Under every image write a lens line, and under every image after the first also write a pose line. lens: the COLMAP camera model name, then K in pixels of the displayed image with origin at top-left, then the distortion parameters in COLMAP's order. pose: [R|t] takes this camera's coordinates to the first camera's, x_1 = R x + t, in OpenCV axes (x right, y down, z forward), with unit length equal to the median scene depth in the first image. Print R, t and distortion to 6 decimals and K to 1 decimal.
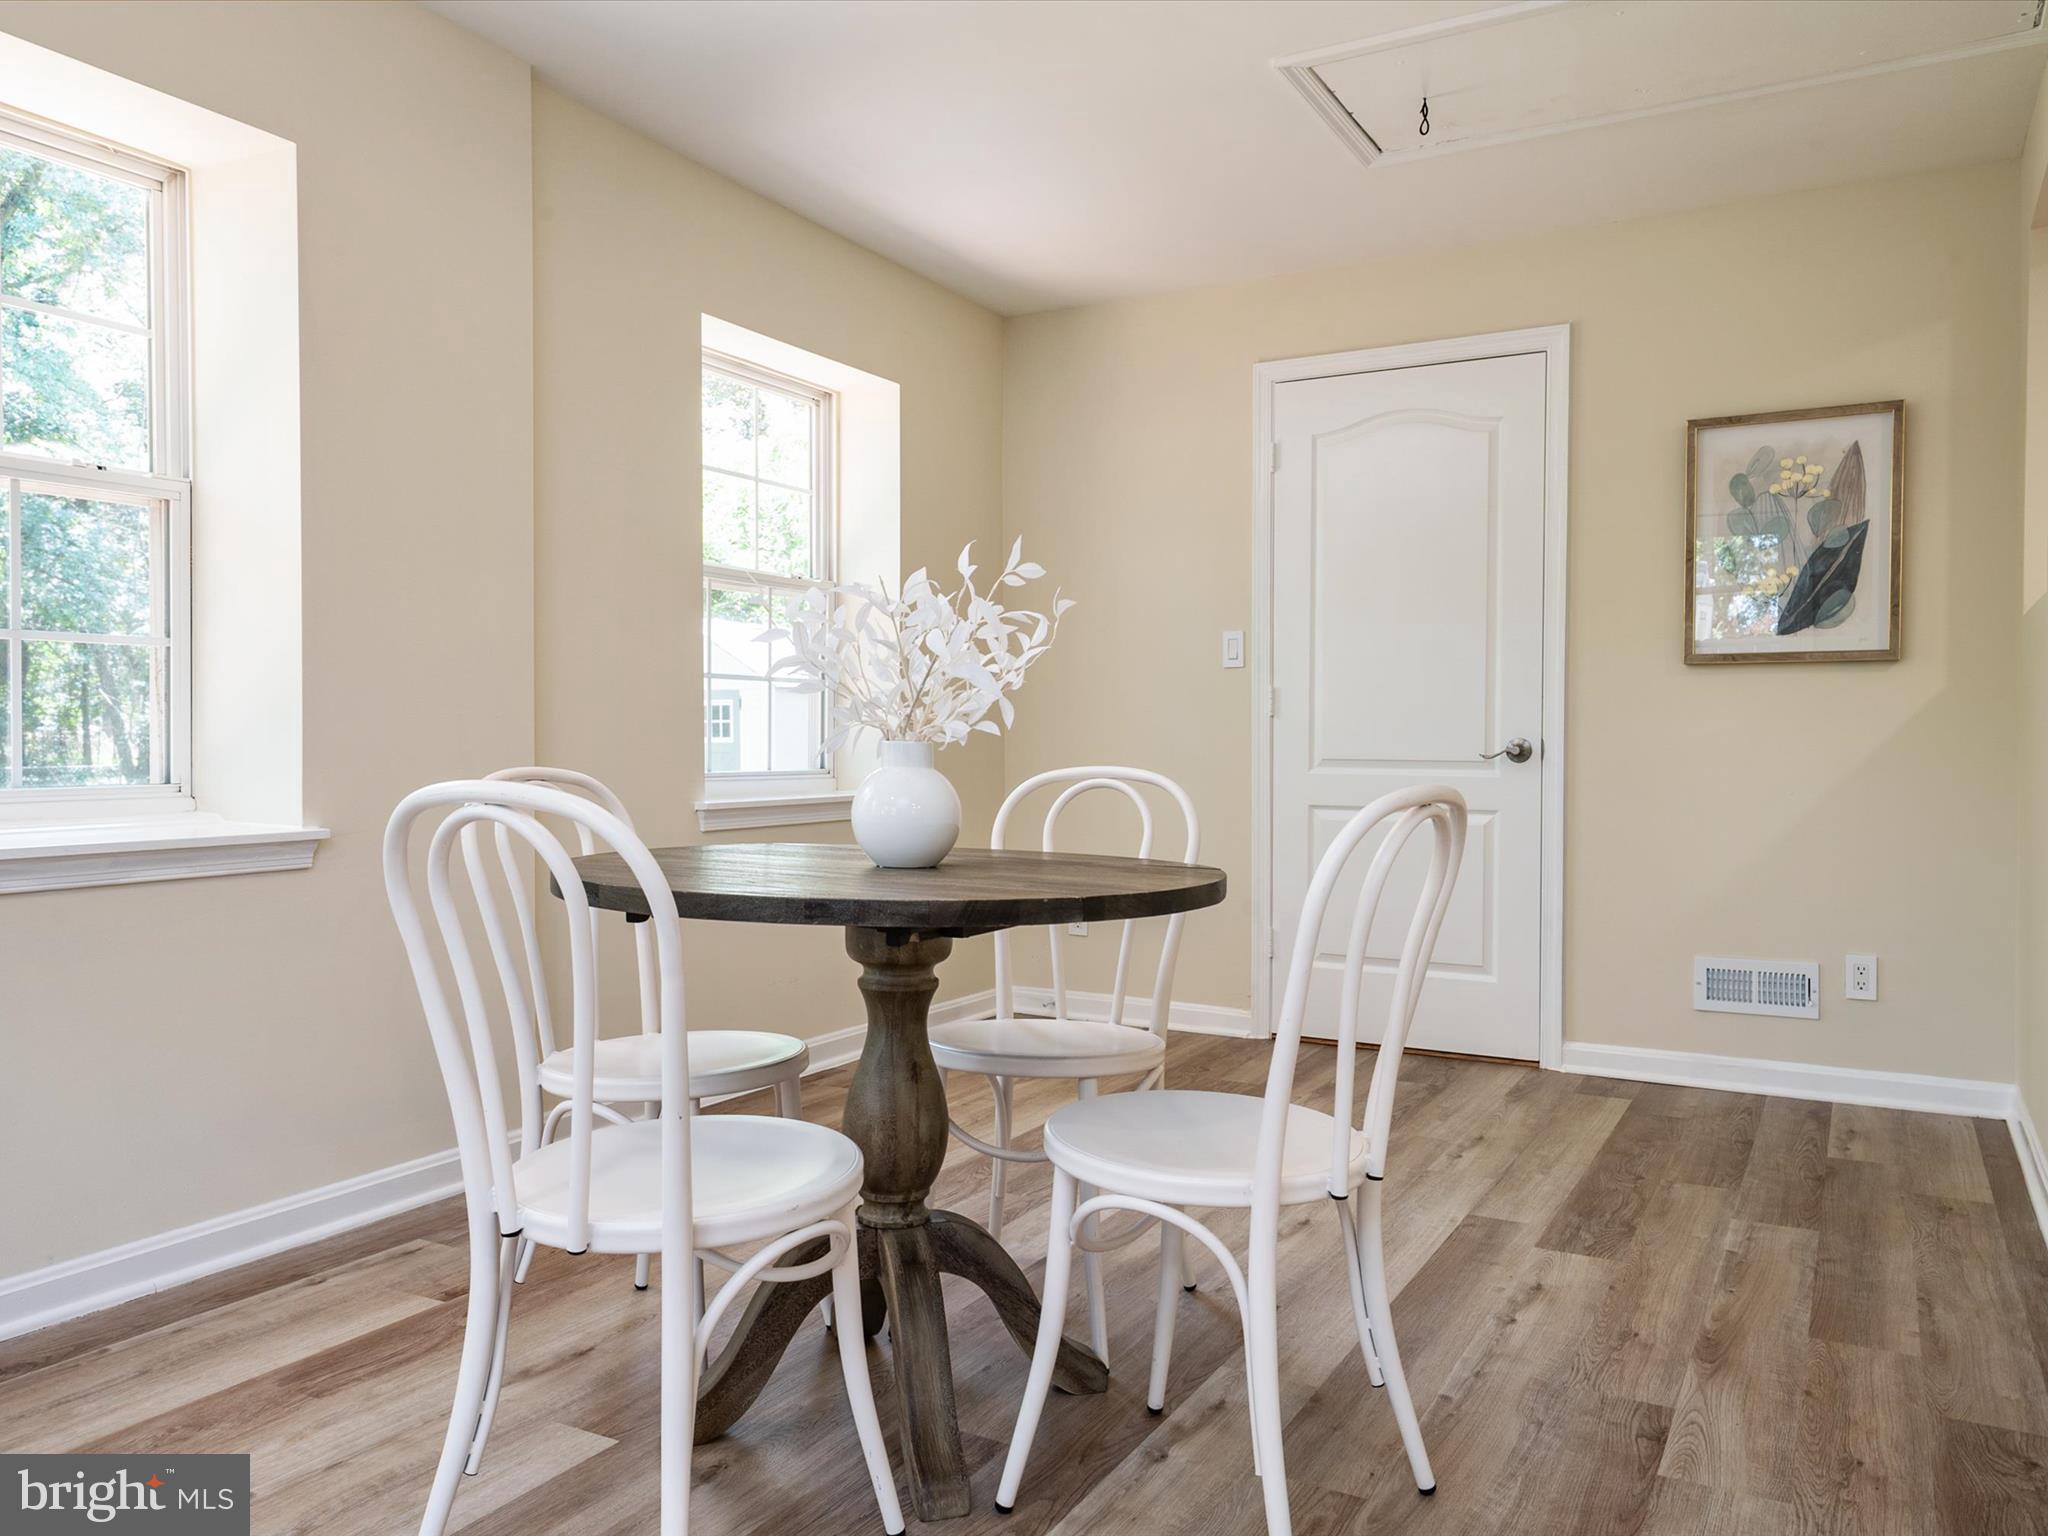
lens RADIAL K [[1529.5, 0, 1019.1], [0, 1529.5, 763.4], [0, 0, 1]] dist [0.009818, 0.015204]
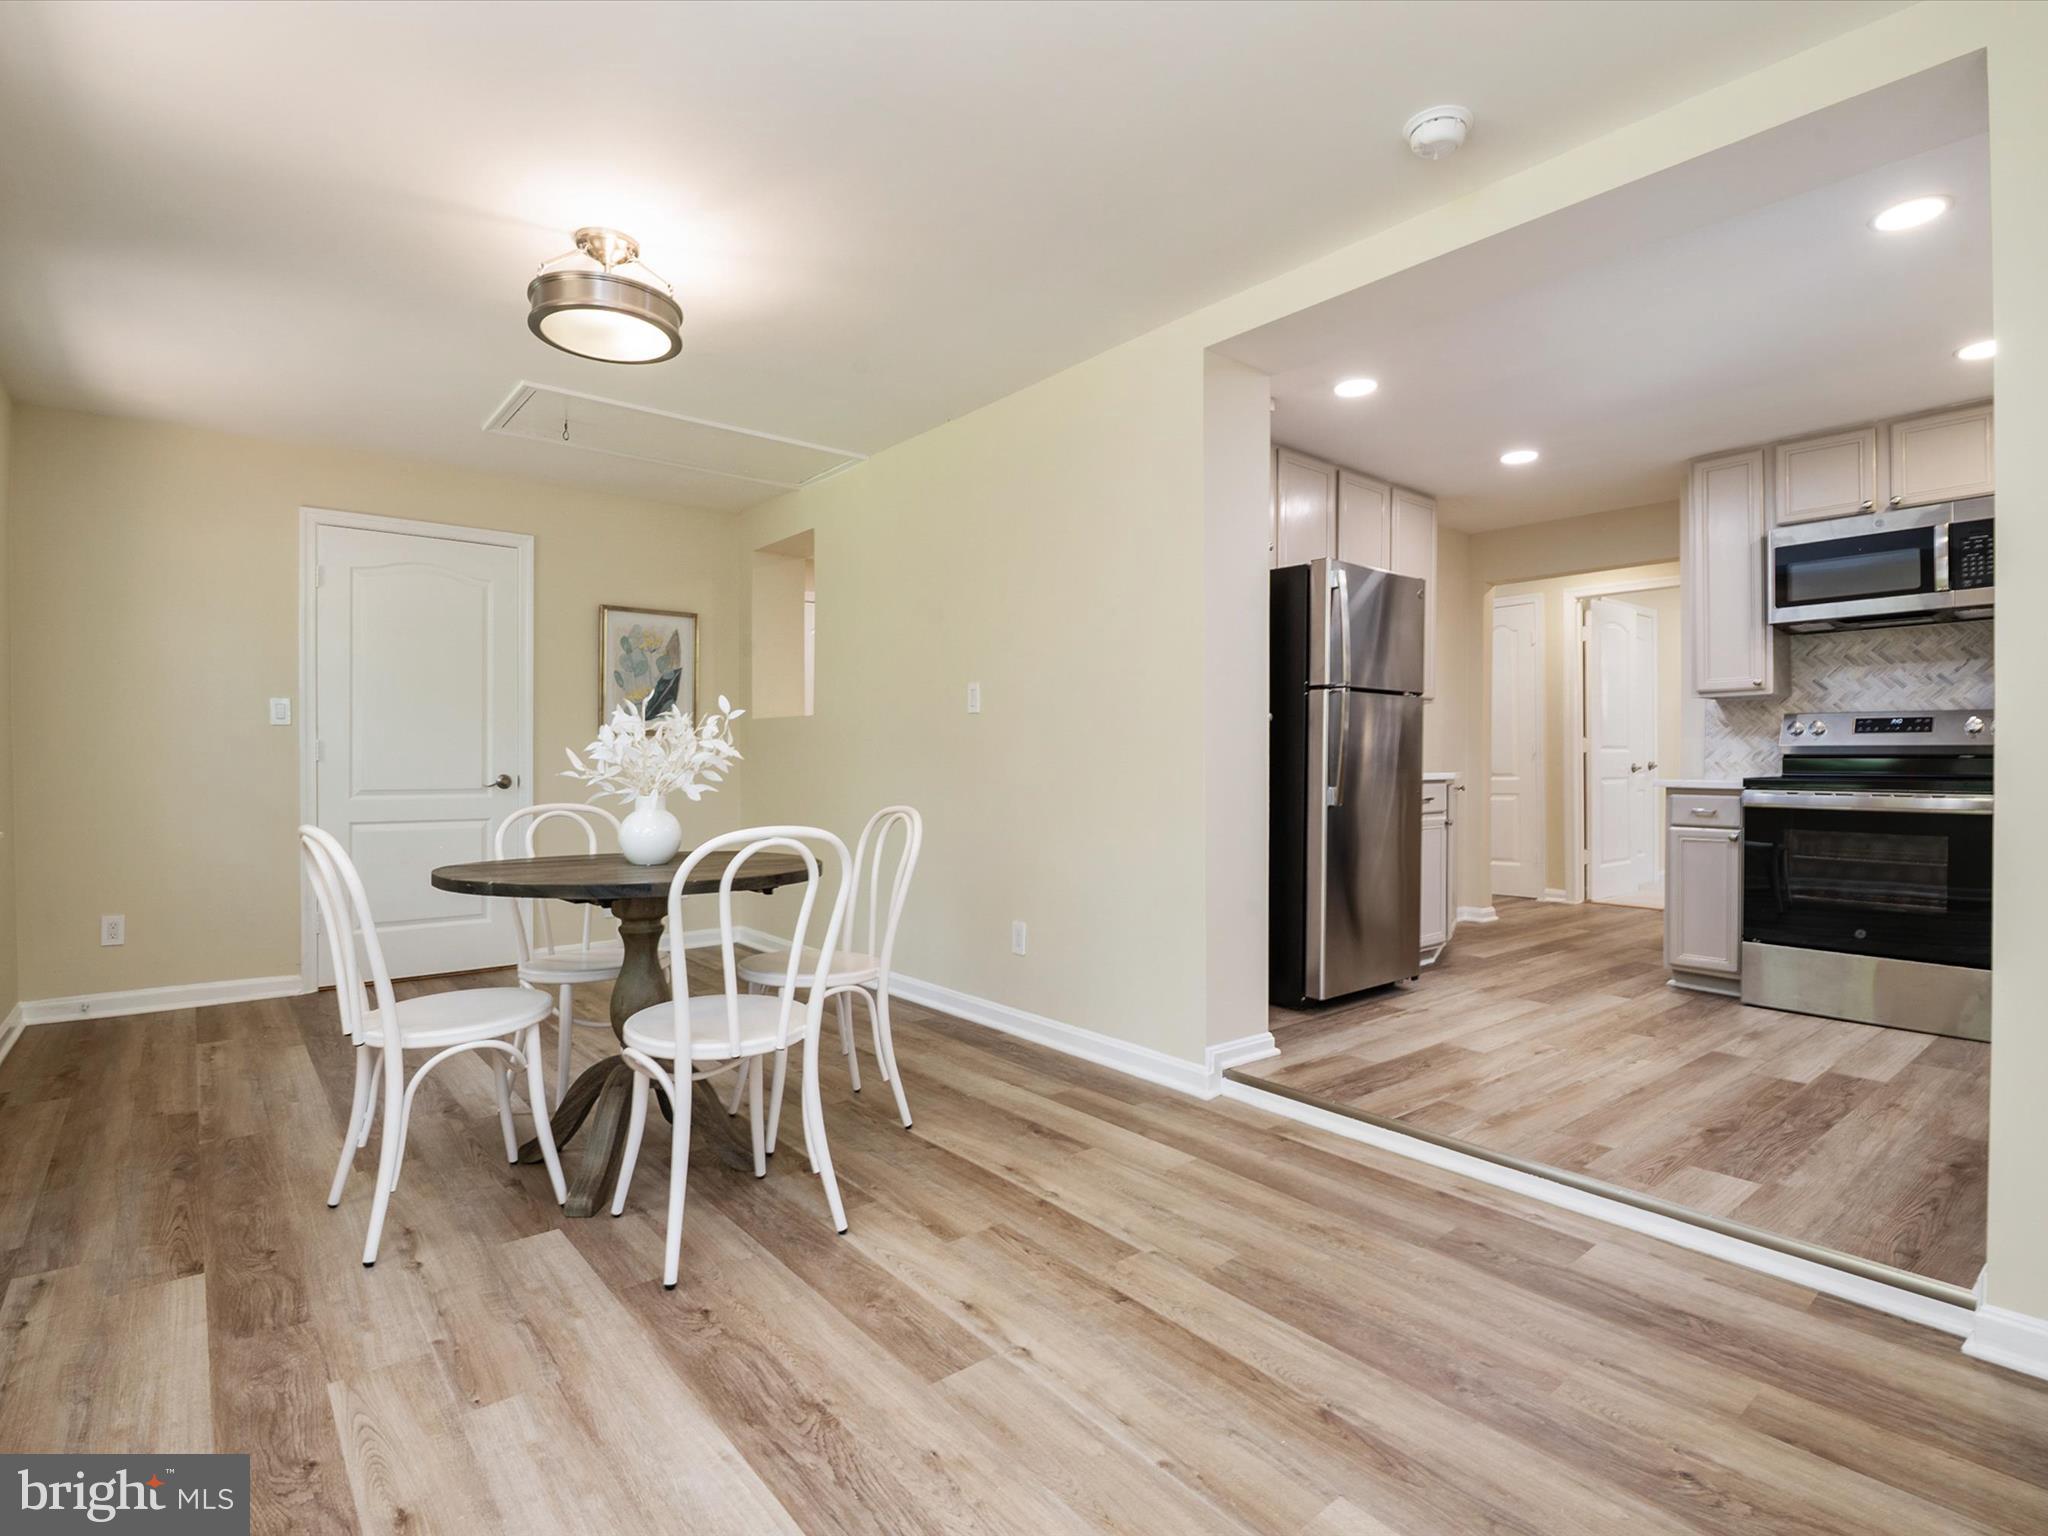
lens RADIAL K [[1015.5, 0, 1029.1], [0, 1015.5, 768.0], [0, 0, 1]] dist [-0.009677, -0.004083]
pose [[0.360572, -0.009969, 0.932678, -0.812093], [0.015625, 0.999867, 0.004647, -0.032839], [-0.932600, 0.012897, 0.360680, 0.108475]]
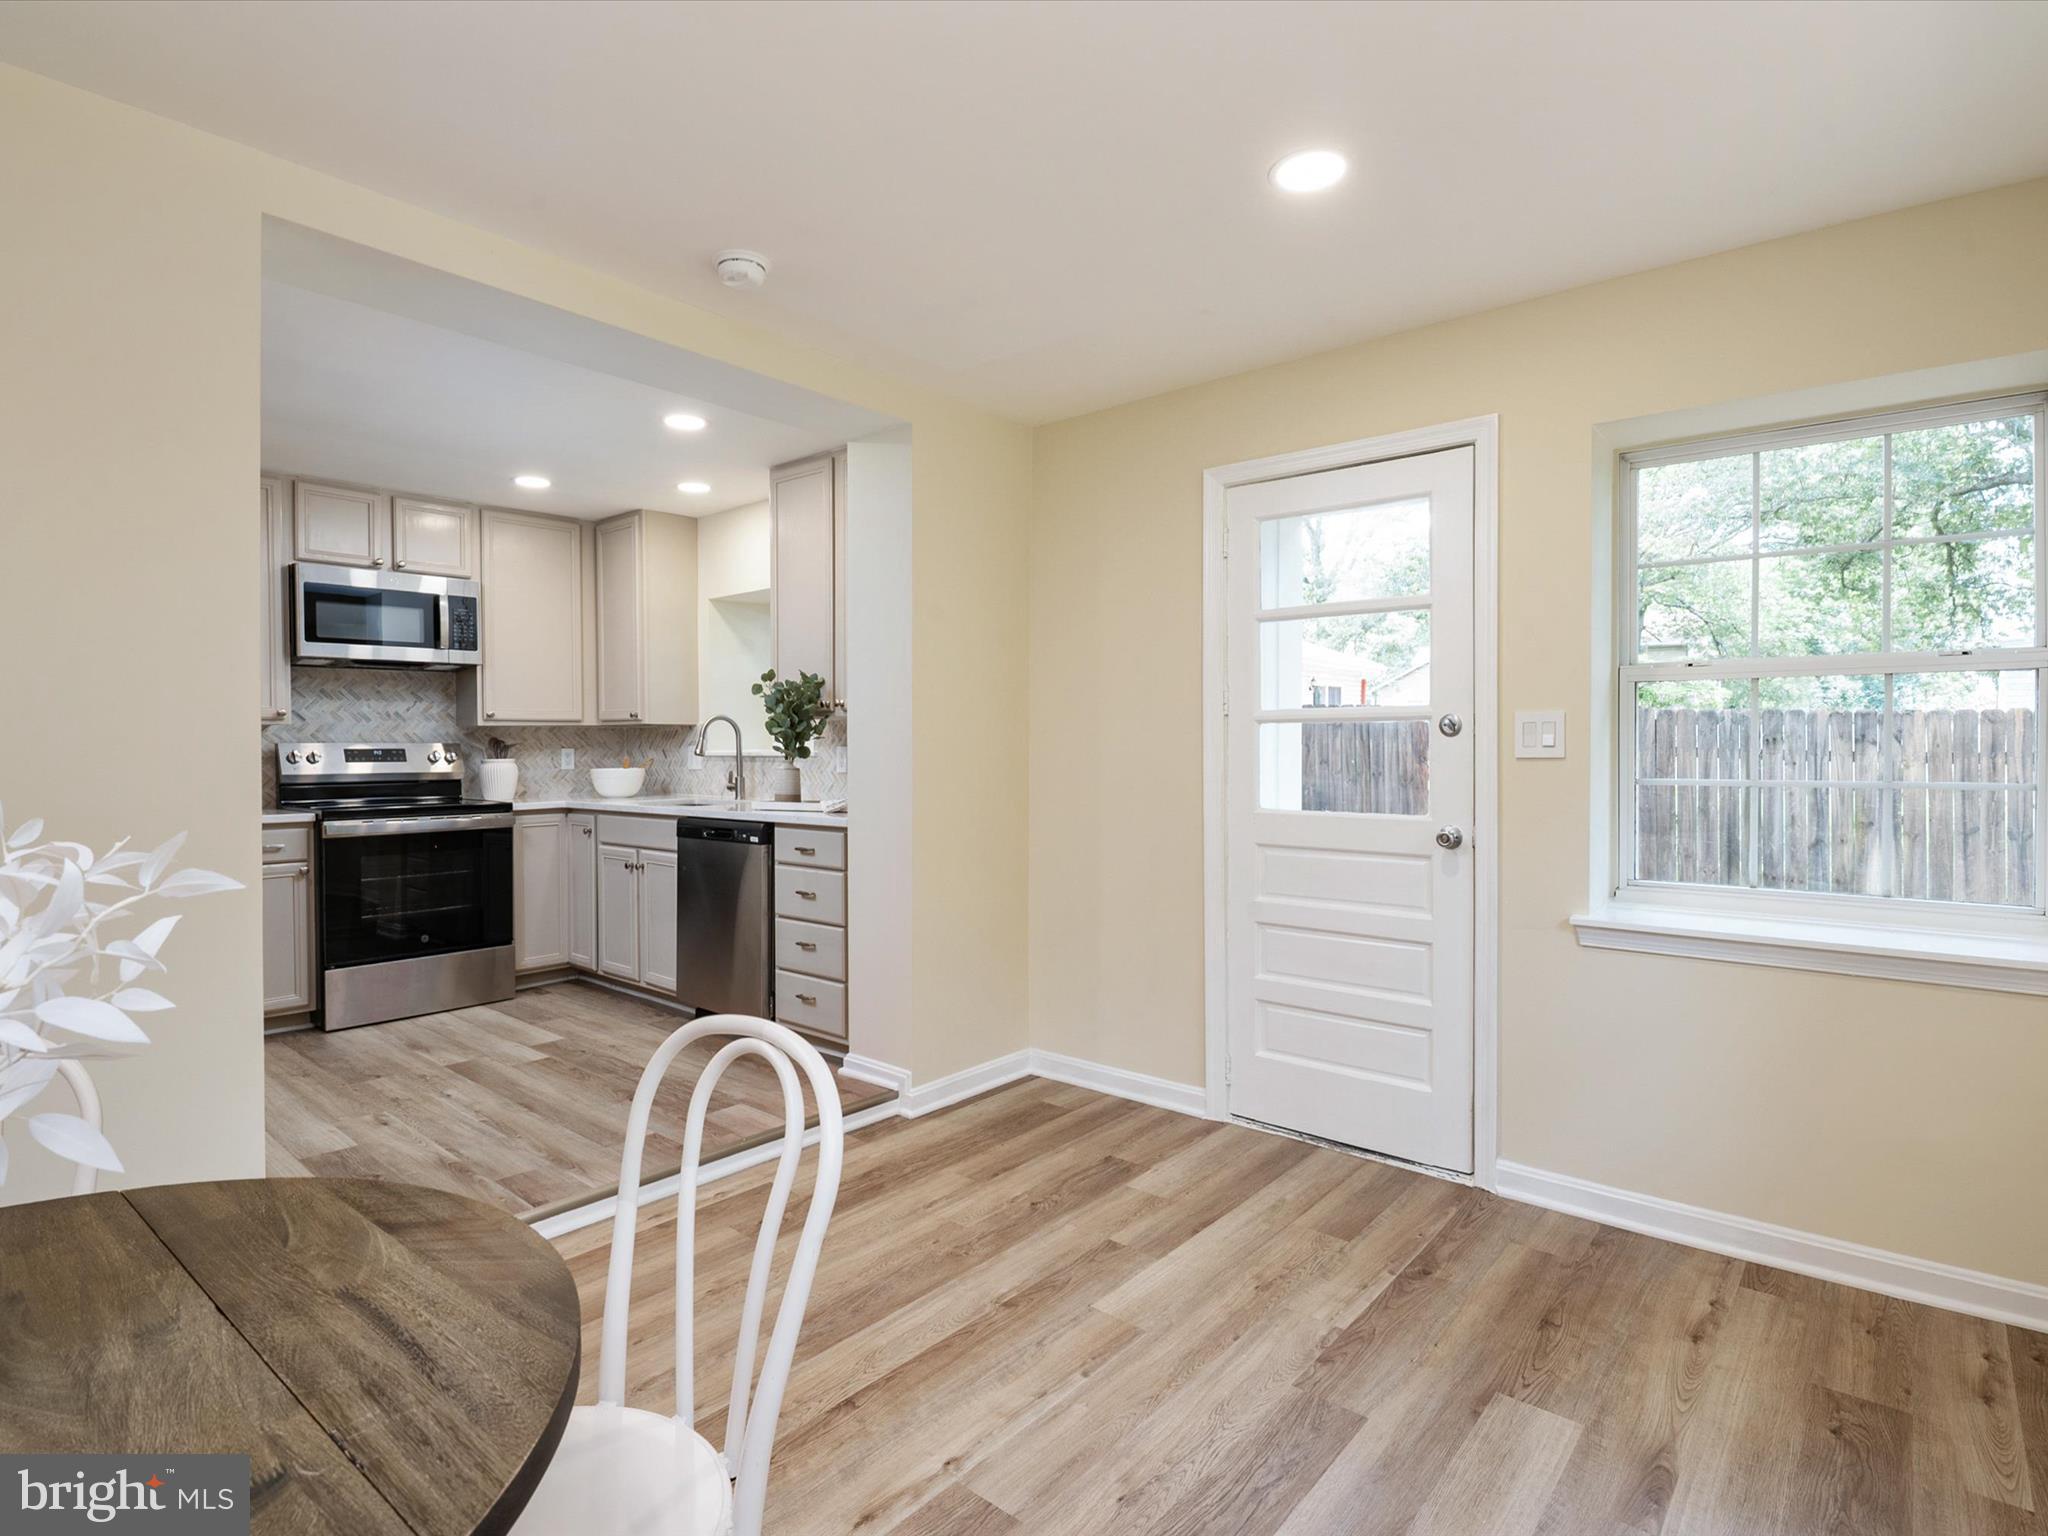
lens RADIAL K [[1040.7, 0, 1023.2], [0, 1040.7, 759.1], [0, 0, 1]] dist [-0.009457, 0.000758]
pose [[-0.979412, -0.000689, 0.201870, -0.389356], [0.005977, 0.999457, 0.032410, -0.113451], [-0.201783, 0.032949, -0.978876, 0.951152]]
